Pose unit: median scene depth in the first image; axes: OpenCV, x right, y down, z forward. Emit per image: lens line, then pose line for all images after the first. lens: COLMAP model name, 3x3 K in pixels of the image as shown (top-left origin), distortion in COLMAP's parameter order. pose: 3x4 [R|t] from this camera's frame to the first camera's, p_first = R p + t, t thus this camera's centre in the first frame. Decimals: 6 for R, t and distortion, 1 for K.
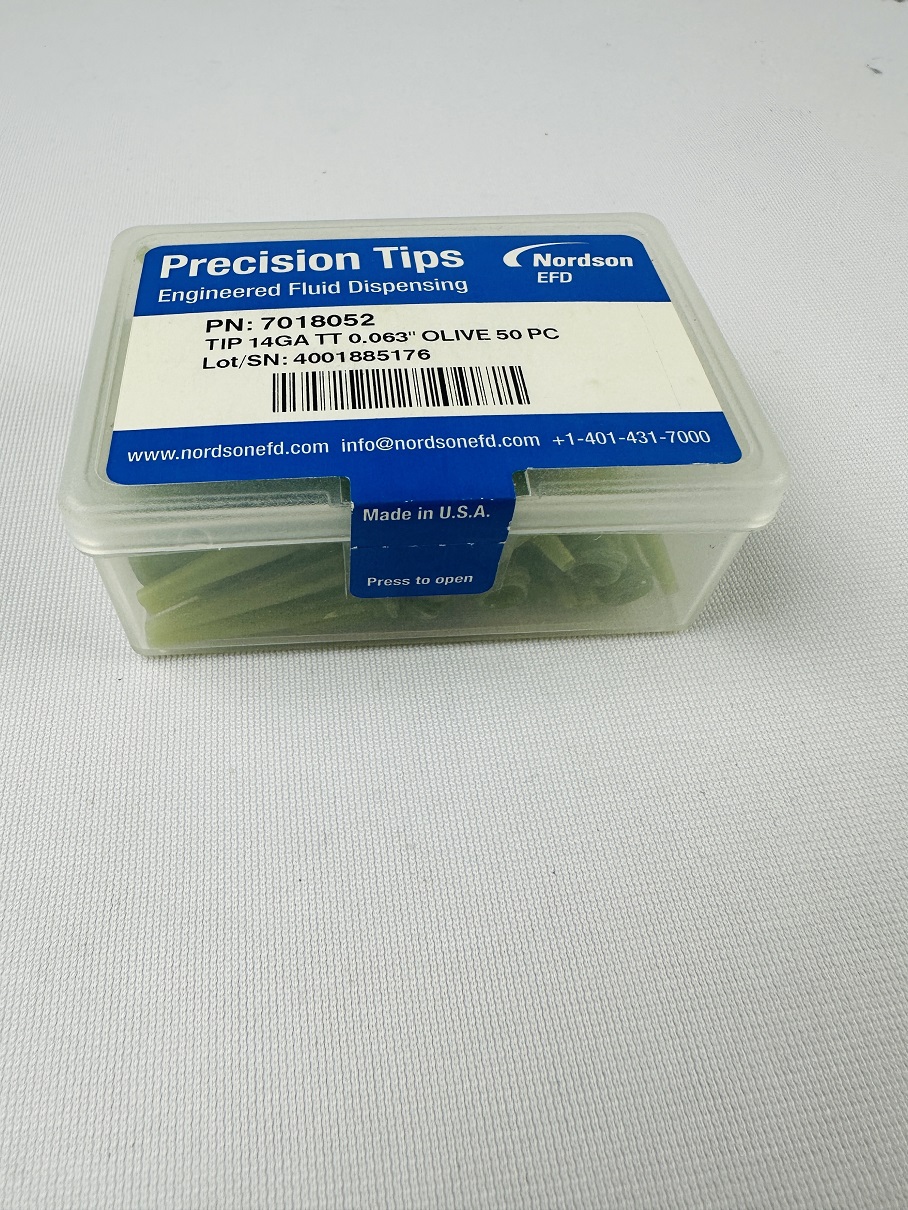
lens RADIAL K [[871.3, 0, 360.4], [0, 871.3, 550.5], [0, 0, 1]] dist [-0.004836, 0.000479]
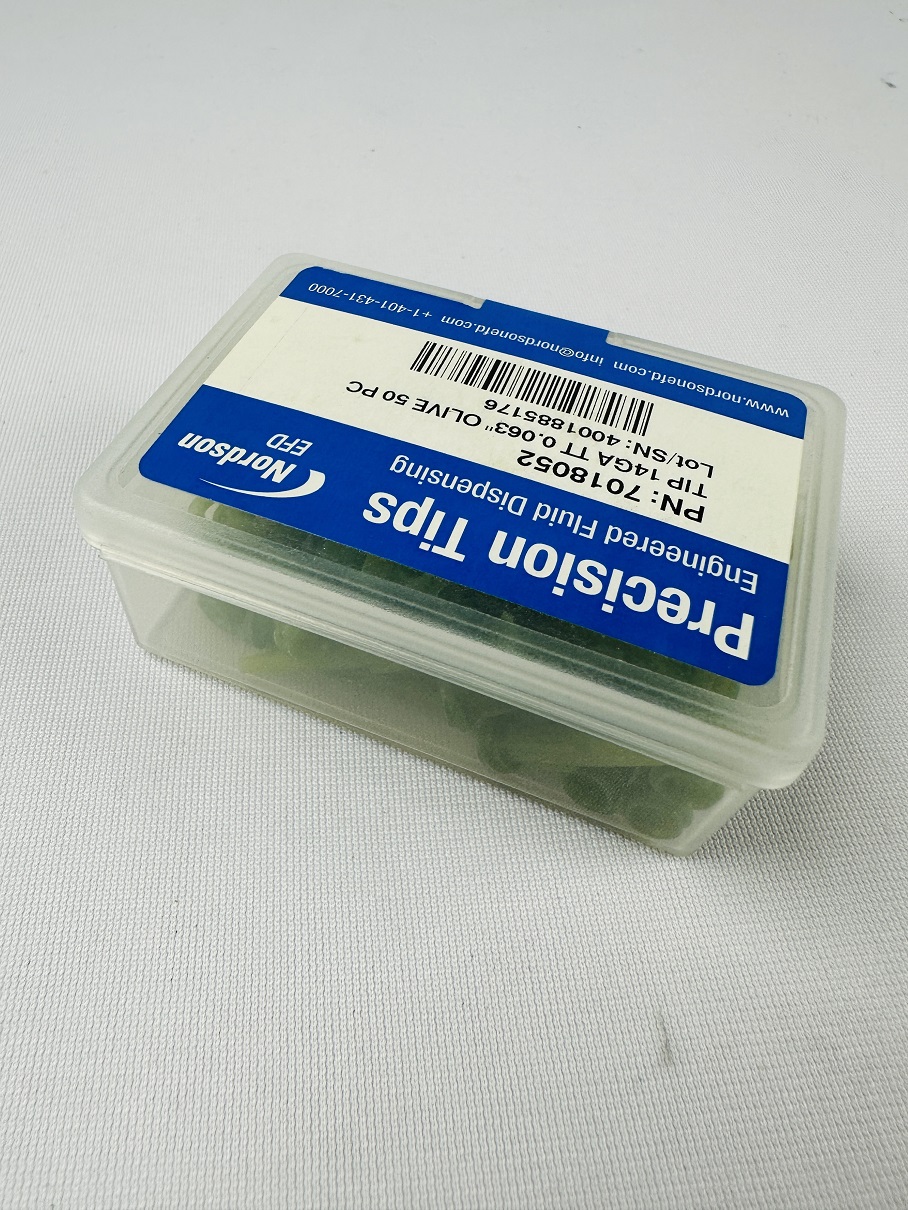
lens RADIAL K [[871.3, 0, 360.4], [0, 871.3, 550.5], [0, 0, 1]] dist [-0.004836, 0.000479]
pose [[-0.898996, -0.358933, 0.250947, -0.101254], [0.310017, -0.116814, 0.943527, -1.210734], [-0.309349, 0.926025, 0.216291, 0.966977]]
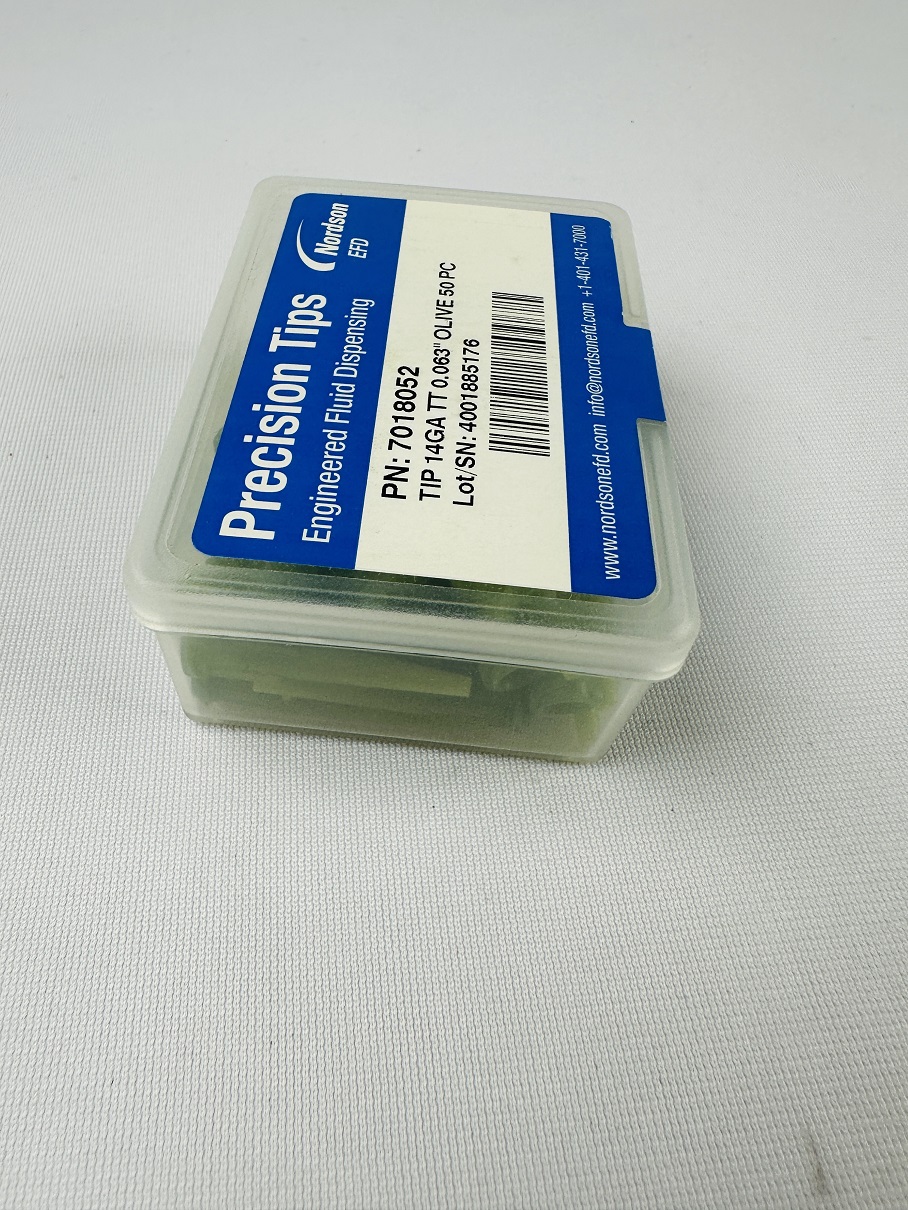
lens RADIAL K [[871.3, 0, 360.4], [0, 871.3, 550.5], [0, 0, 1]] dist [-0.004836, 0.000479]
pose [[0.164775, -0.770556, 0.615705, -0.746679], [0.745336, 0.506125, 0.433950, -0.628261], [-0.646006, 0.387403, 0.657720, 0.499751]]
